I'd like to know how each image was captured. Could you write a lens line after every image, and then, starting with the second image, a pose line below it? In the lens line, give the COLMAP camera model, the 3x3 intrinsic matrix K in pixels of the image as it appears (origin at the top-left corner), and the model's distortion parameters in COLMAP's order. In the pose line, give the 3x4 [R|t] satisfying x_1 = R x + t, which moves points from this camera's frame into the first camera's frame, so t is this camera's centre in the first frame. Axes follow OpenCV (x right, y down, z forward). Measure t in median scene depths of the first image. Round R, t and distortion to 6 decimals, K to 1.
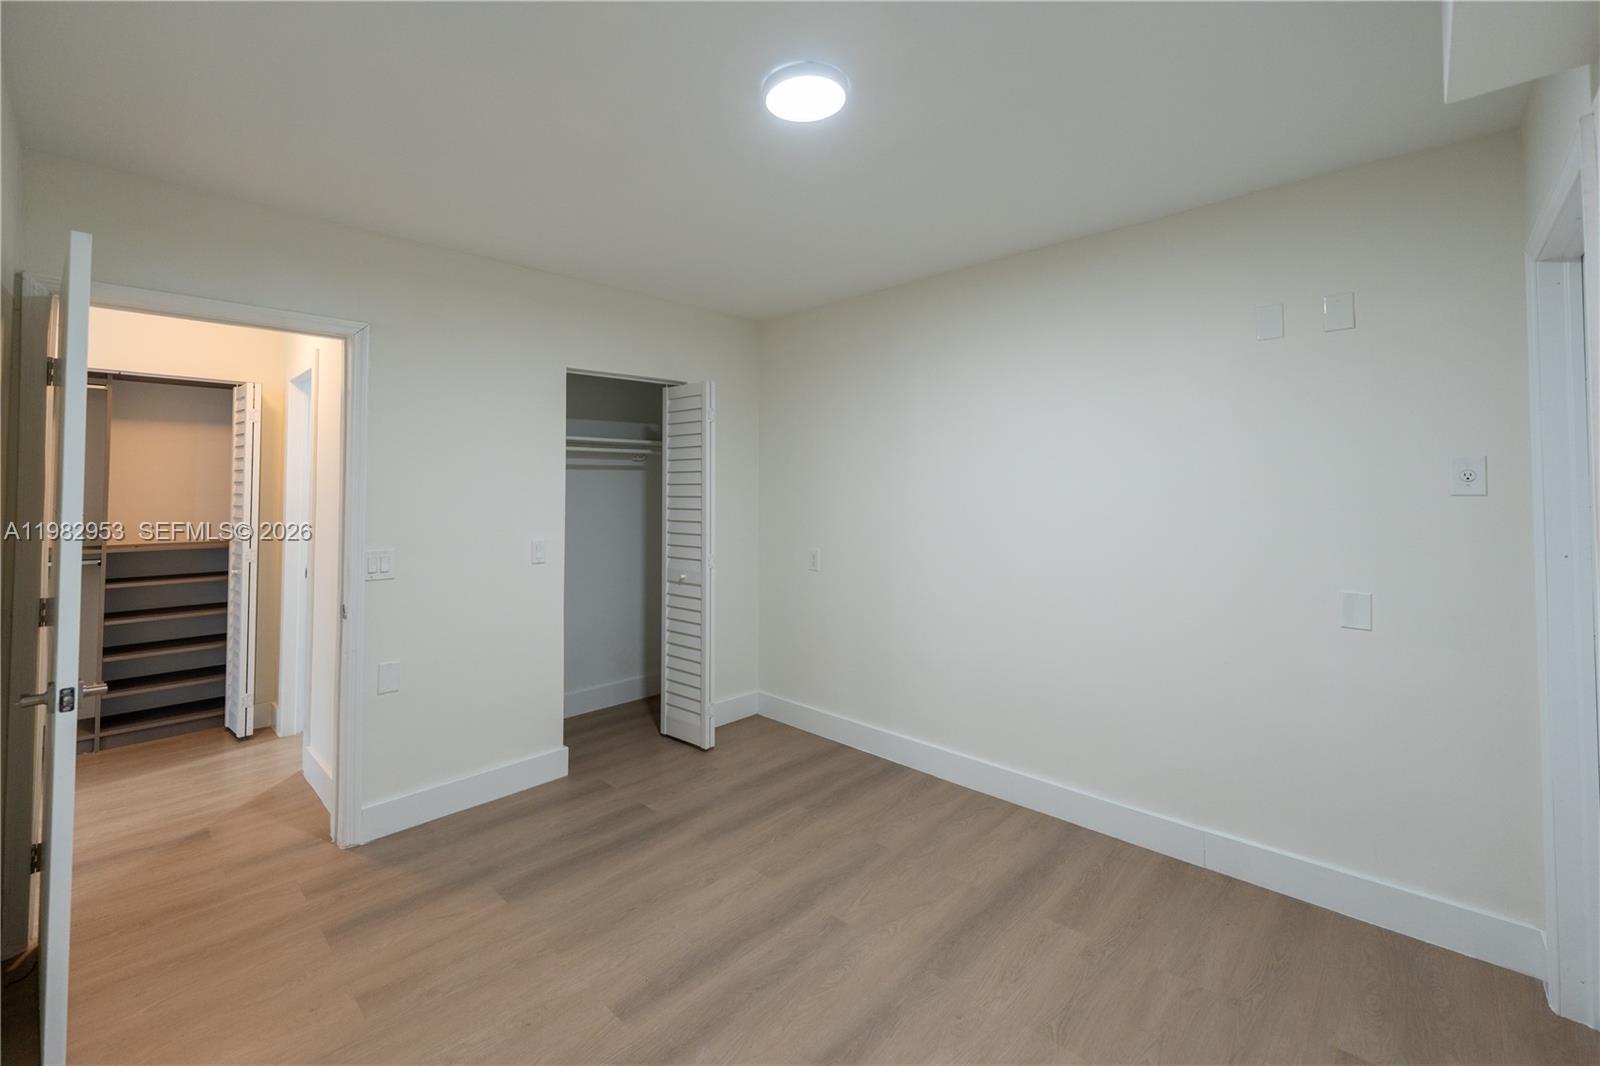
lens RADIAL K [[664.3, 0, 780.9], [0, 664.3, 501.8], [0, 0, 1]] dist [0.001917, 0.000054]
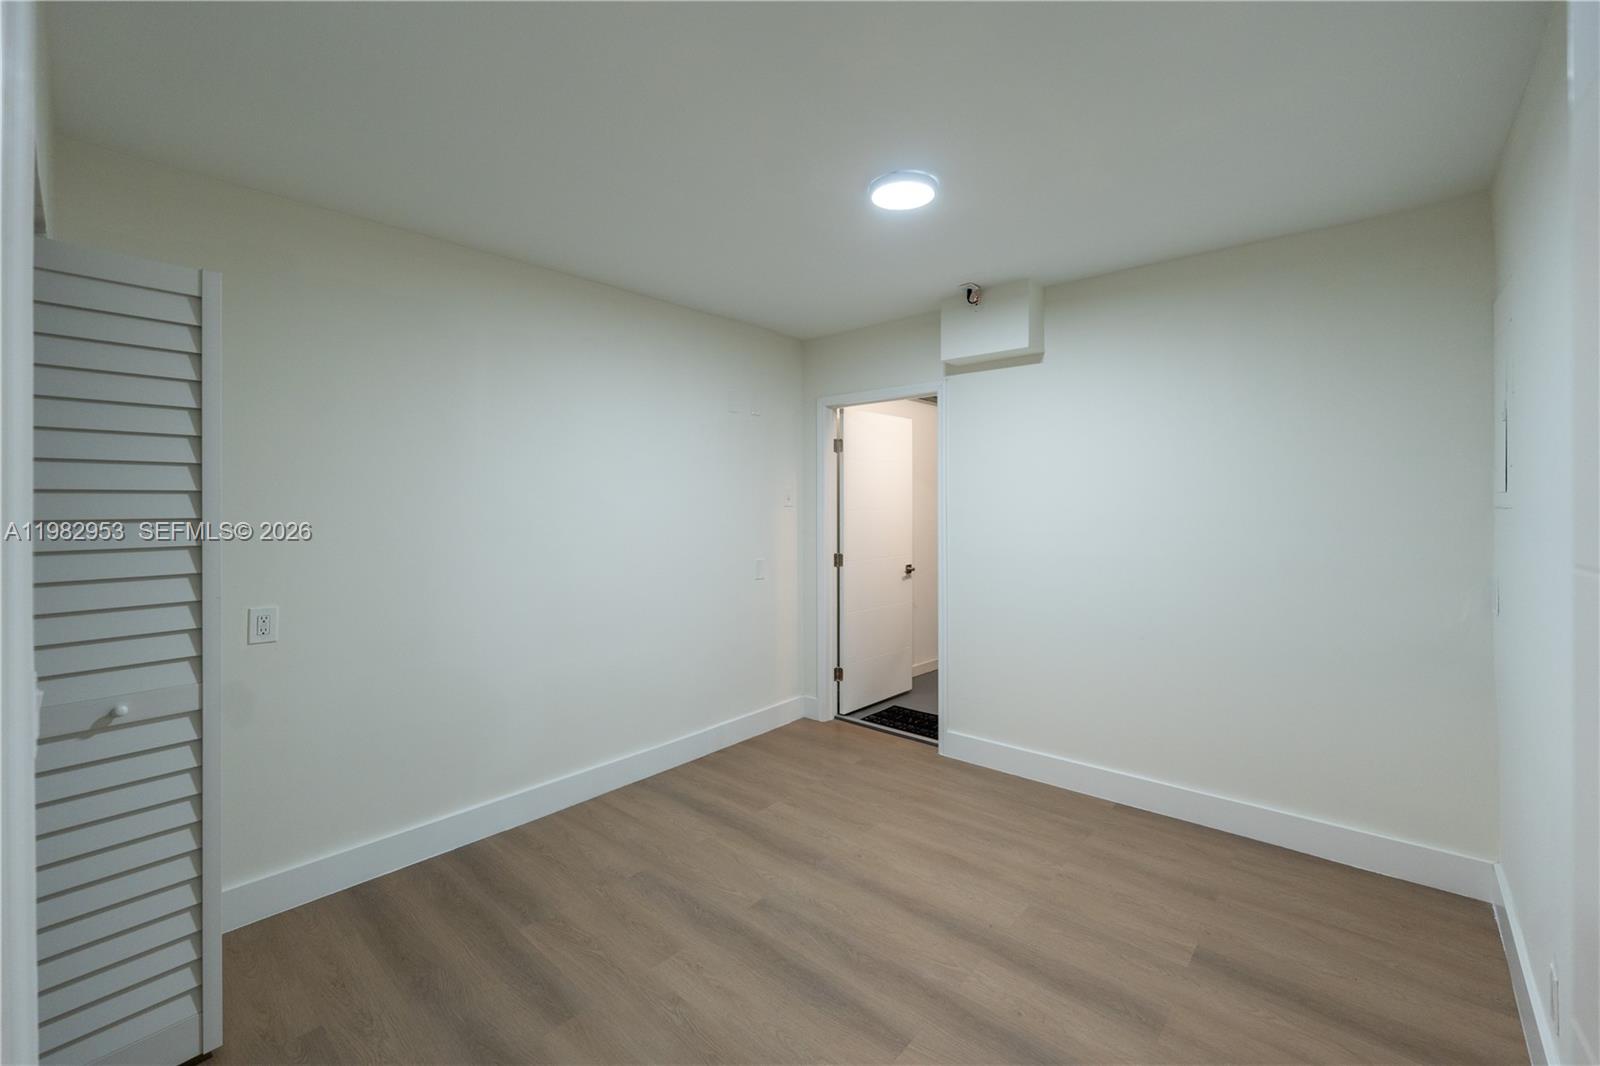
lens RADIAL K [[664.3, 0, 780.9], [0, 664.3, 501.8], [0, 0, 1]] dist [0.001917, 0.000054]
pose [[-0.025464, 0.001732, 0.999674, -0.832541], [0.026726, 0.999642, -0.001051, -0.015256], [-0.999318, 0.026690, -0.025501, 0.816770]]
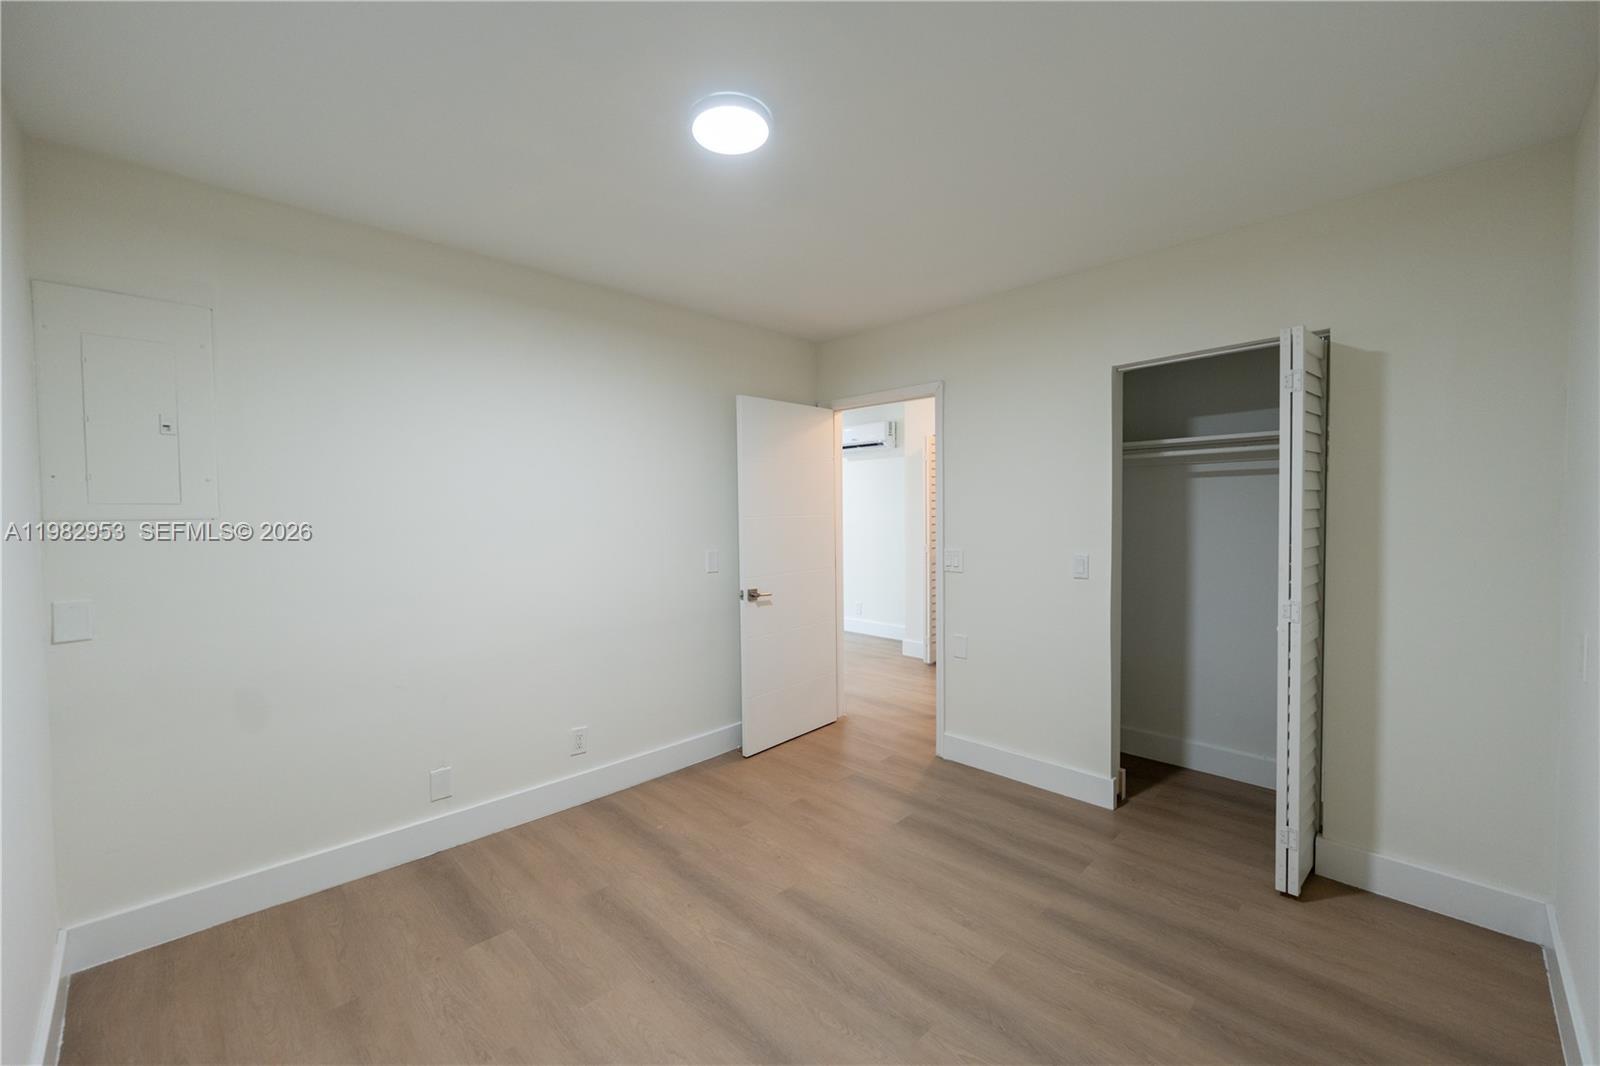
lens RADIAL K [[641.8, 0, 795.2], [0, 641.8, 525.8], [0, 0, 1]] dist [0.000723, 0.000249]
pose [[-0.011753, 0.027919, -0.999541, 0.723230], [-0.010691, 0.999549, 0.028045, -0.009162], [0.999874, 0.011016, -0.011449, 0.709322]]
